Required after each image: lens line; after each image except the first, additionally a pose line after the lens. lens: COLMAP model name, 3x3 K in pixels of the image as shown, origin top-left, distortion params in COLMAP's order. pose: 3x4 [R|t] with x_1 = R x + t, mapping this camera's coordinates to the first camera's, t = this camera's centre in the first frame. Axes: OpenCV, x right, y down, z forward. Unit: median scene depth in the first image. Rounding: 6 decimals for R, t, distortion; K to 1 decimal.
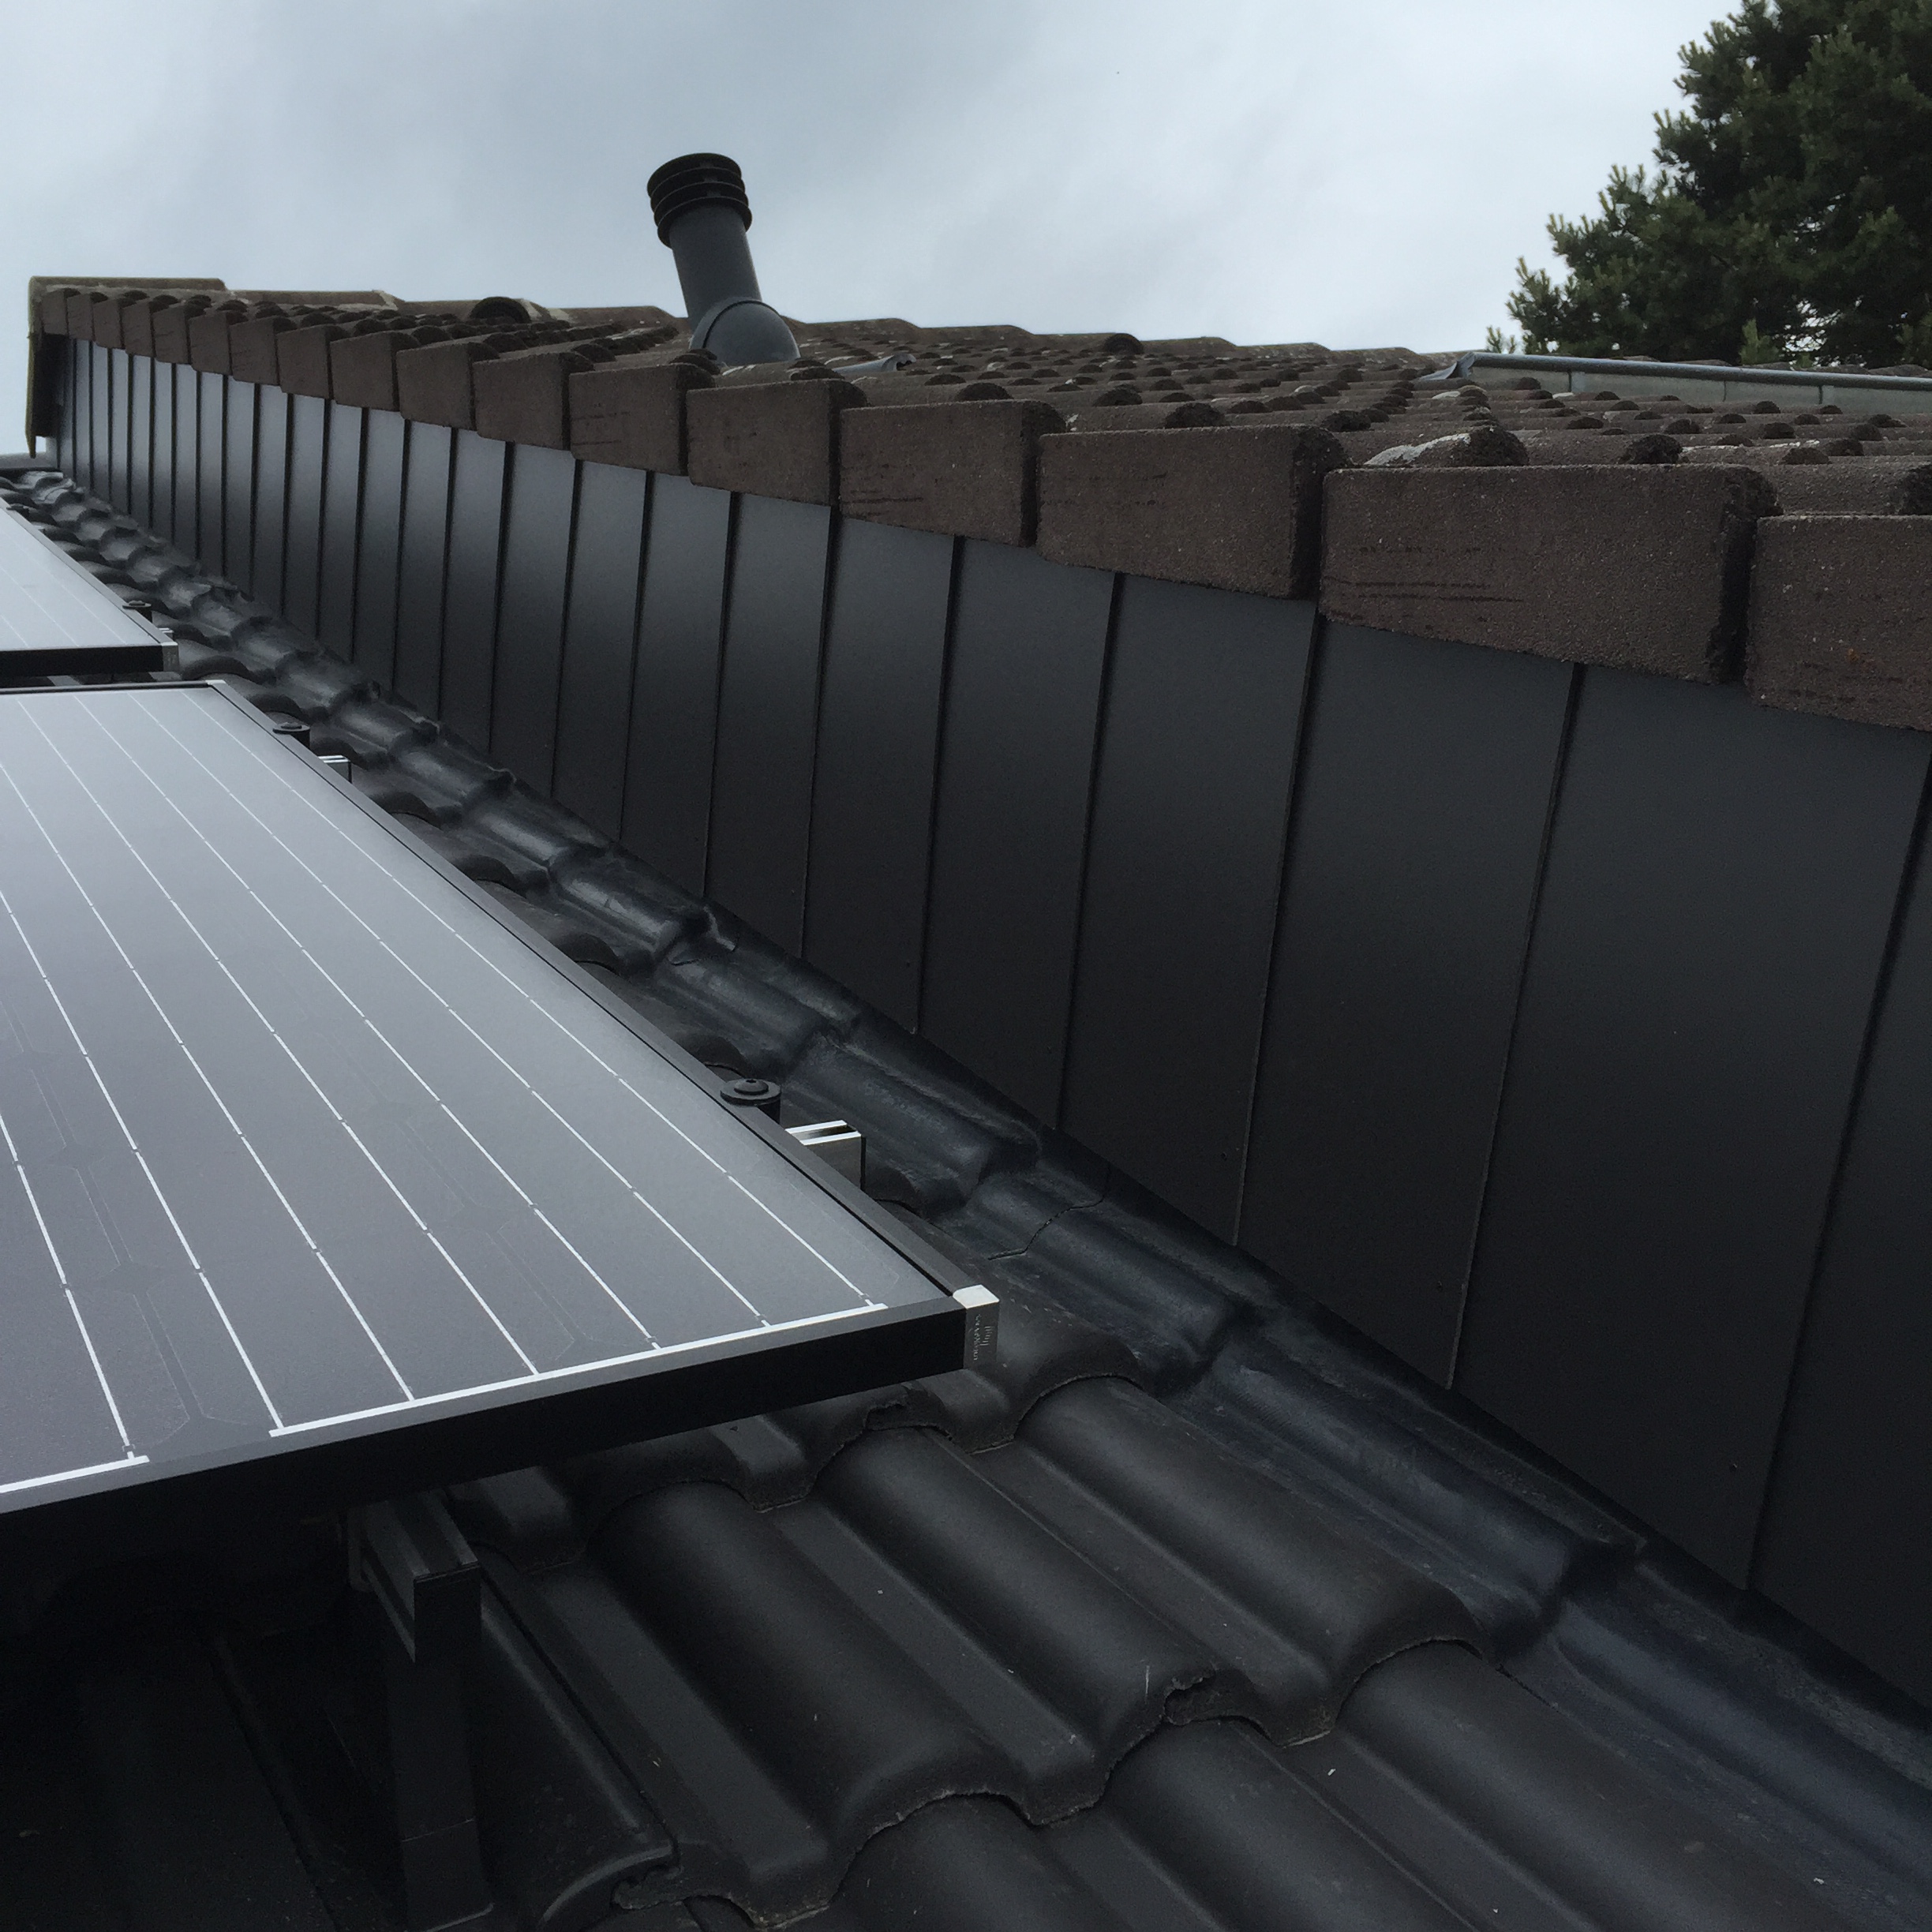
lens RADIAL K [[2416.1, 0, 966.0], [0, 2416.1, 966.0], [0, 0, 1]] dist [0.003858, 0.567957]
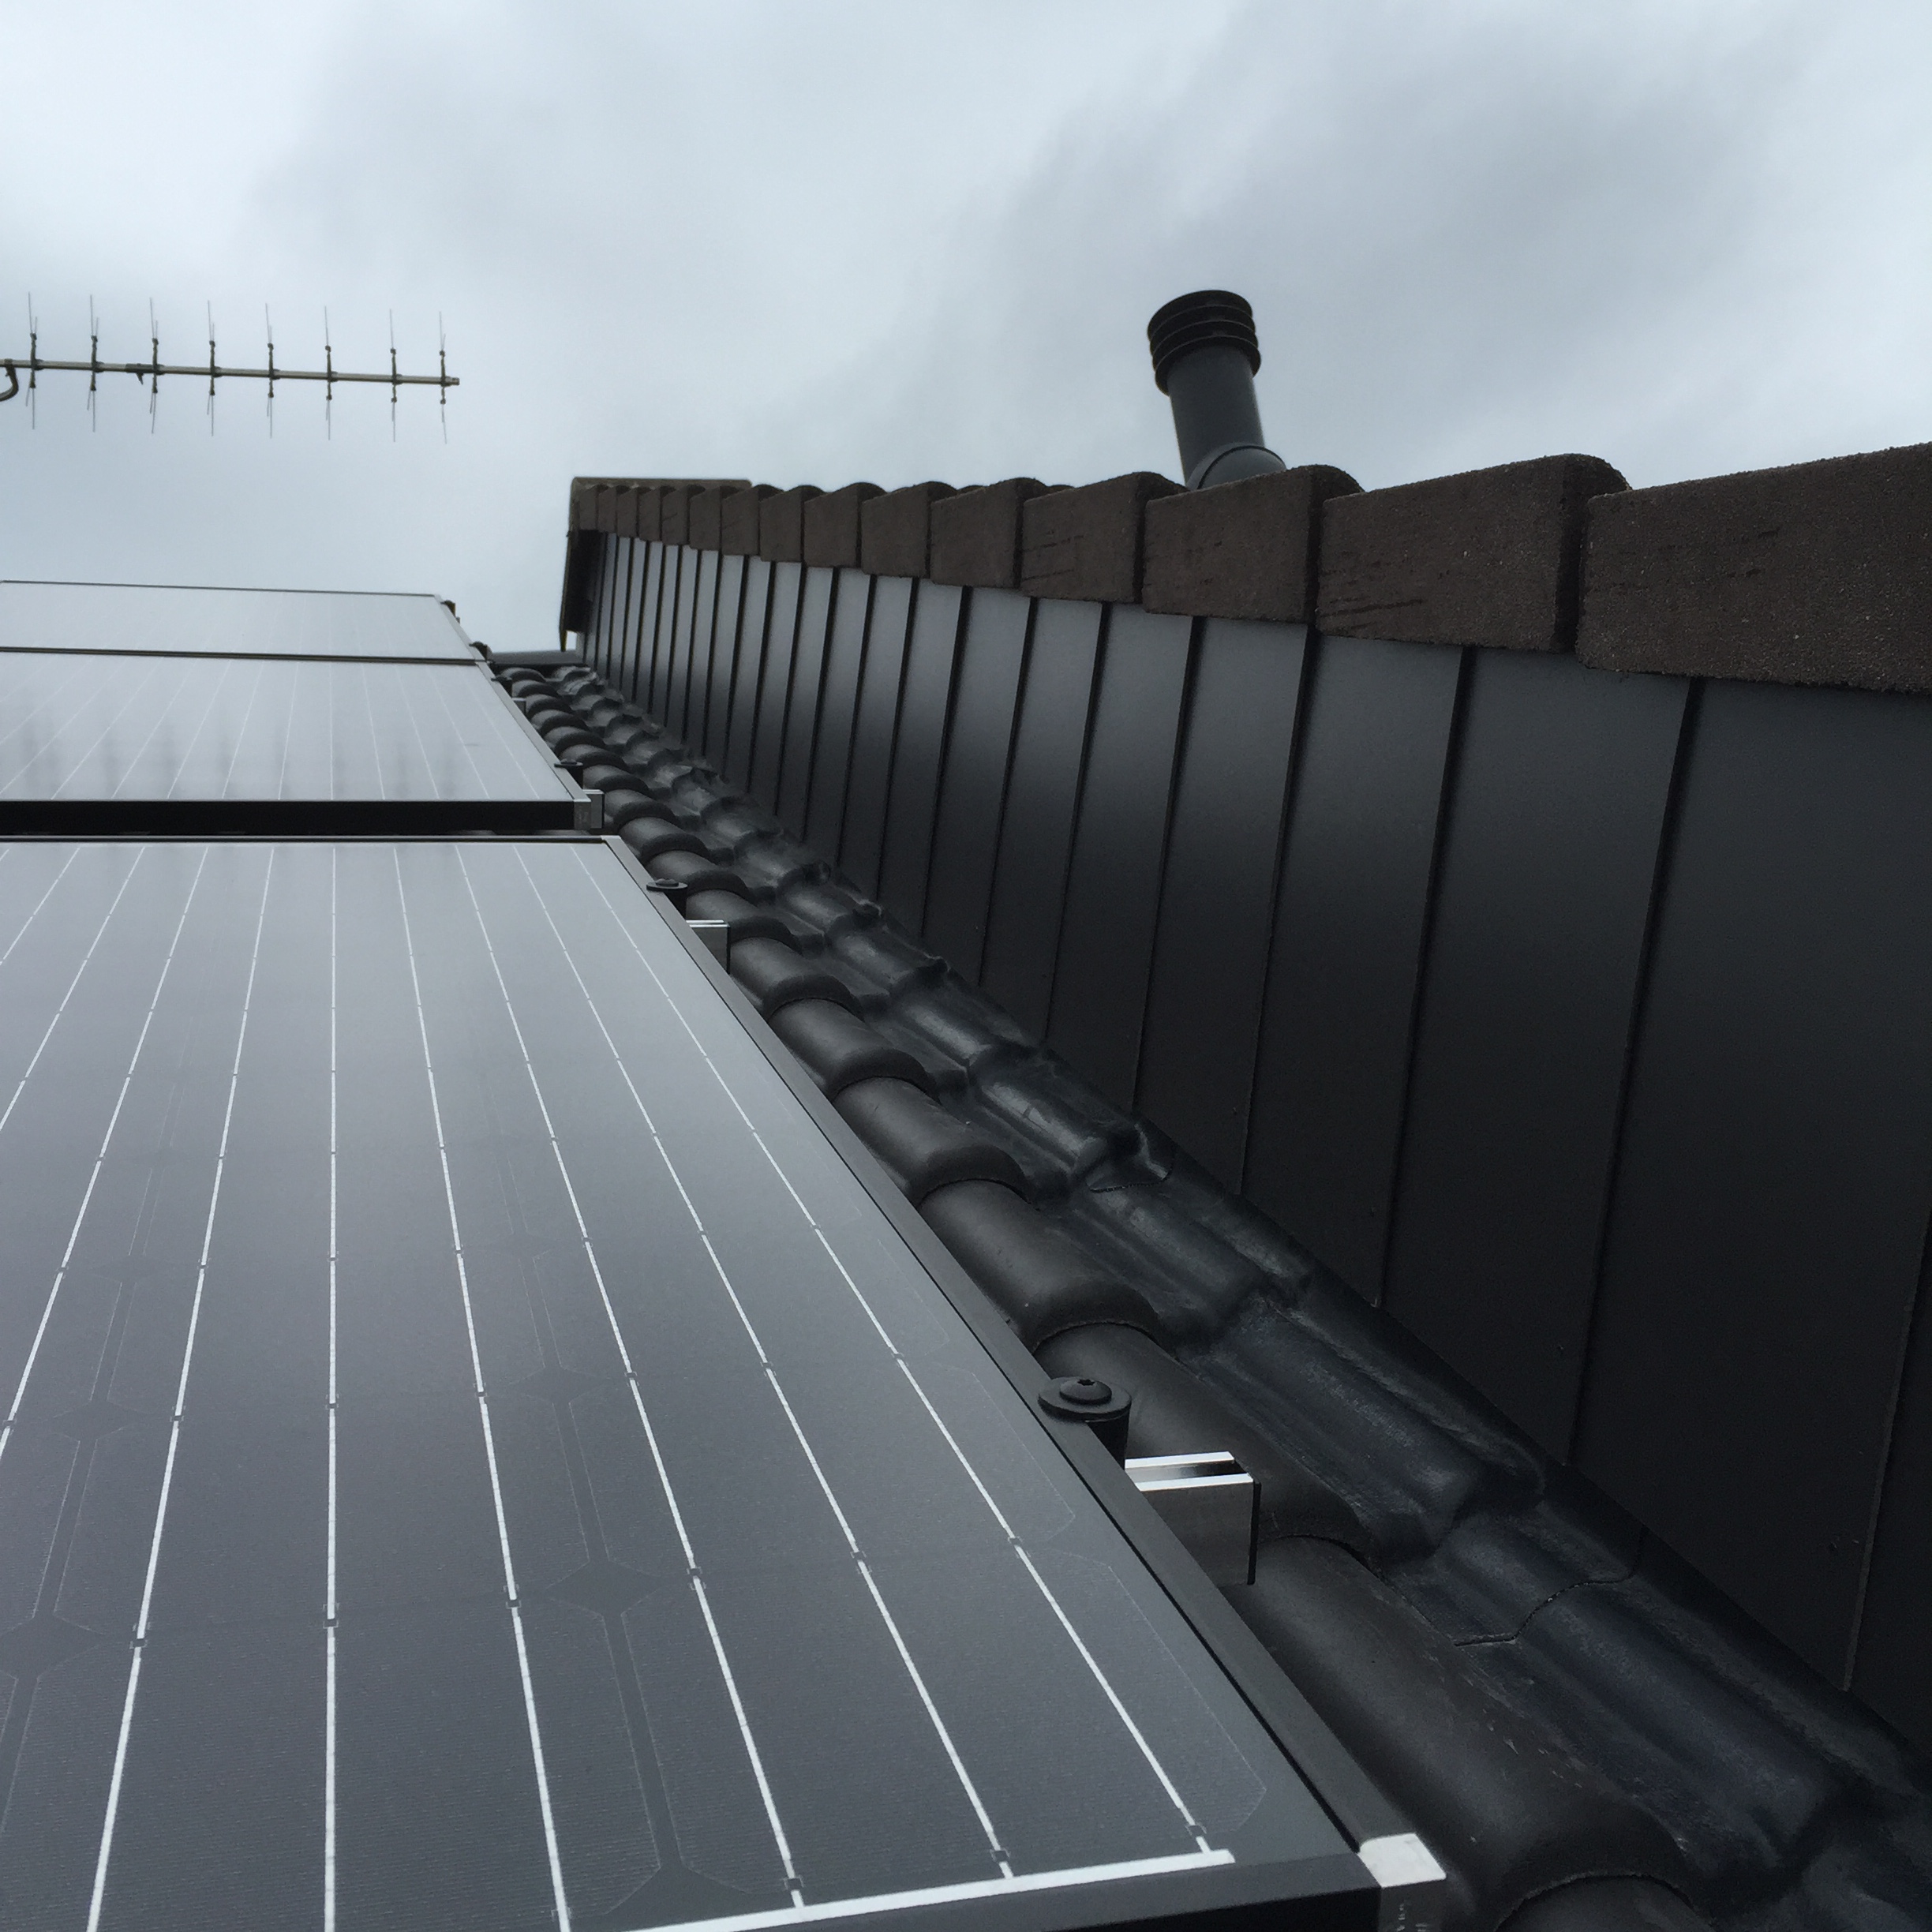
lens RADIAL K [[2325.7, 0, 966.0], [0, 2325.7, 966.0], [0, 0, 1]] dist [0.105708, -0.177434]
pose [[0.974660, 0.048389, -0.218394, 0.006579], [-0.069218, 0.993646, -0.088750, -0.003340], [0.212712, 0.101618, 0.971817, 0.208843]]
